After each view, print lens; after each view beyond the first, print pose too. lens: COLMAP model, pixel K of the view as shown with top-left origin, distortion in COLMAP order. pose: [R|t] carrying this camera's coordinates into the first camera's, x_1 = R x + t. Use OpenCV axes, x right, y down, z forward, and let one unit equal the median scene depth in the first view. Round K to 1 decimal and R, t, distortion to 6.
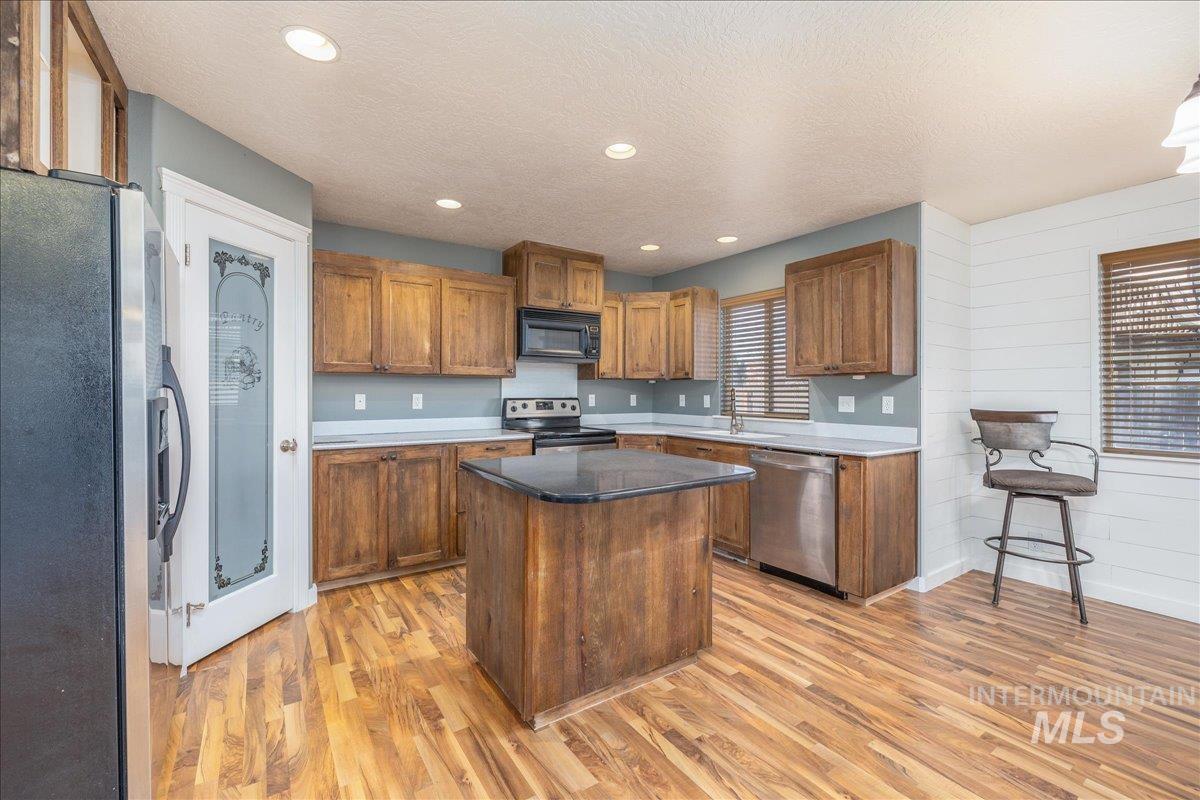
lens RADIAL K [[505.0, 0, 600.5], [0, 505.0, 395.1], [0, 0, 1]] dist [-0.002558, -0.000412]
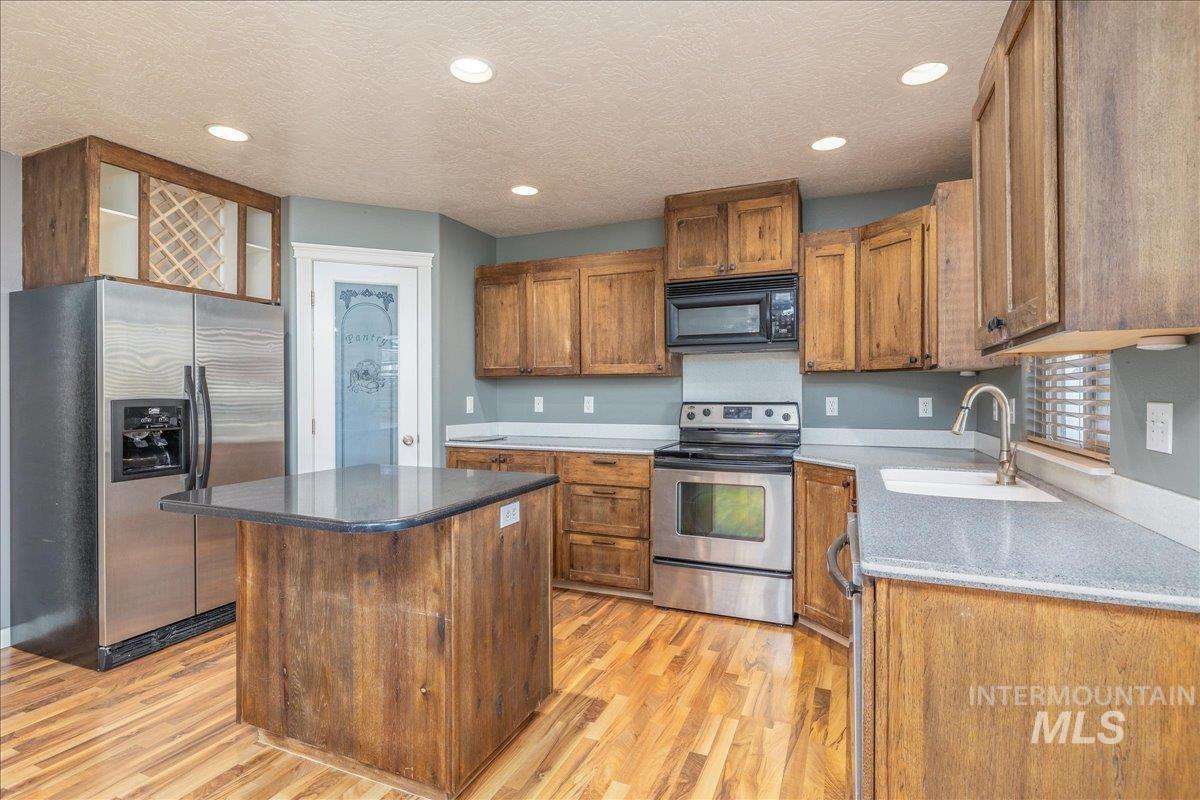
lens RADIAL K [[586.7, 0, 597.9], [0, 586.7, 393.1], [0, 0, 1]] dist [-0.002930, -0.000332]
pose [[0.538123, -0.005044, -0.842851, 0.644251], [-0.001055, 0.999977, -0.006658, -0.001543], [0.842866, 0.004472, 0.538105, 0.514437]]
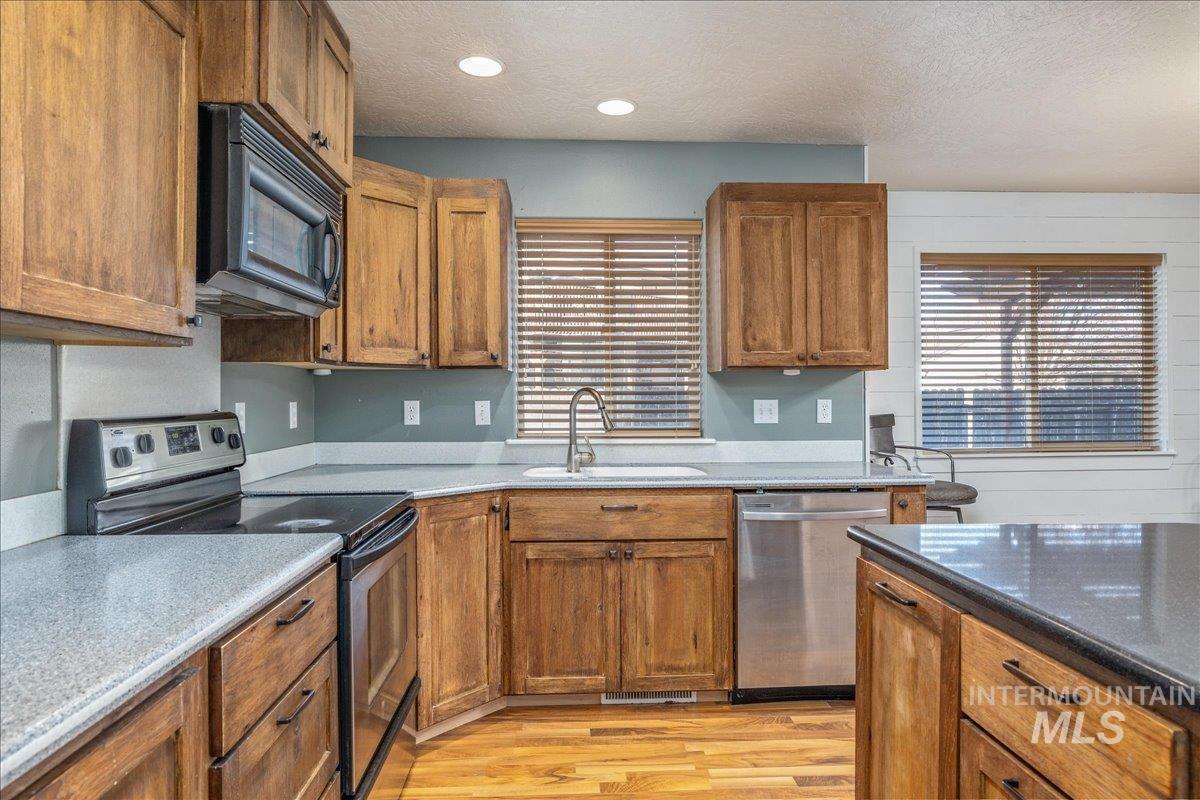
lens RADIAL K [[724.6, 0, 600.0], [0, 724.6, 400.0], [0, 0, 1]] dist [-0.001263, -0.000711]
pose [[0.516929, -0.009226, 0.855978, -0.483067], [0.008819, 0.999946, 0.005451, -0.005246], [-0.855983, 0.004731, 0.516983, 0.725083]]
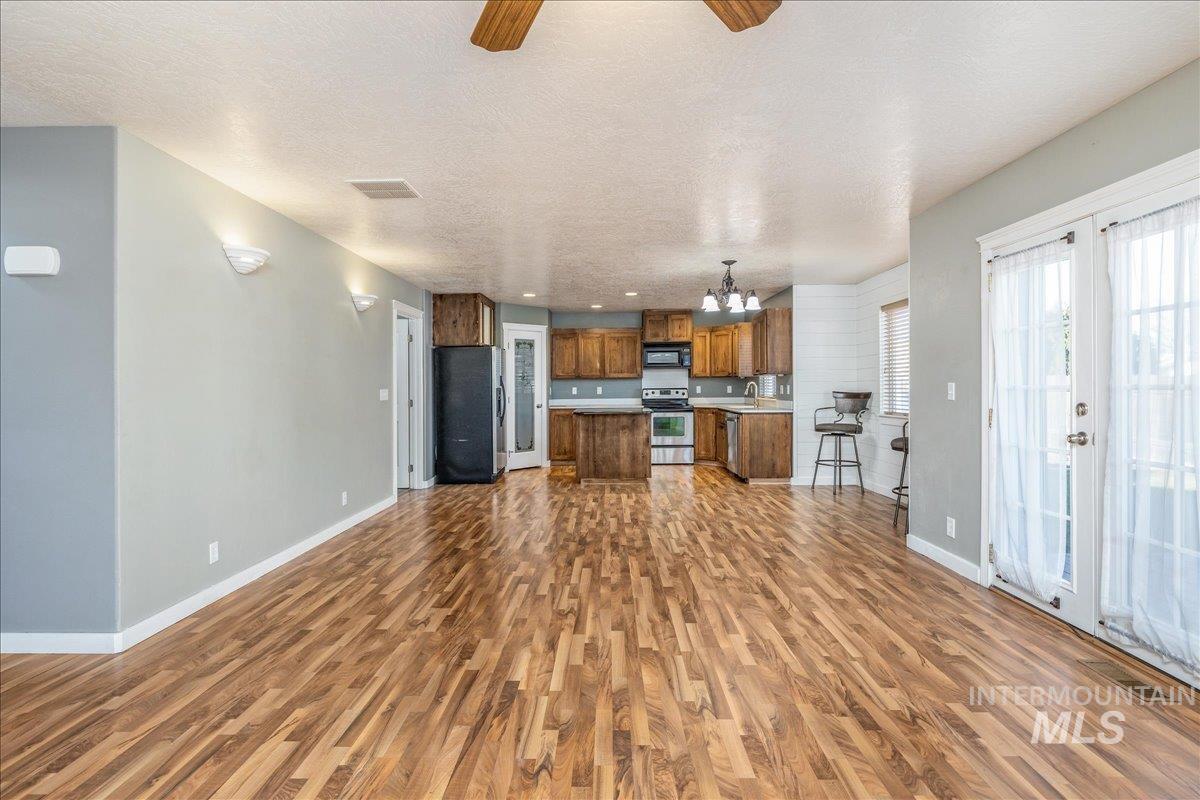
lens RADIAL K [[602.7, 0, 596.2], [0, 602.7, 388.6], [0, 0, 1]] dist [-0.002116, -0.000374]
pose [[0.814450, -0.010088, -0.580145, 1.276848], [0.009118, 0.999948, -0.004588, 0.018792], [0.580162, -0.001553, 0.814500, -1.244447]]
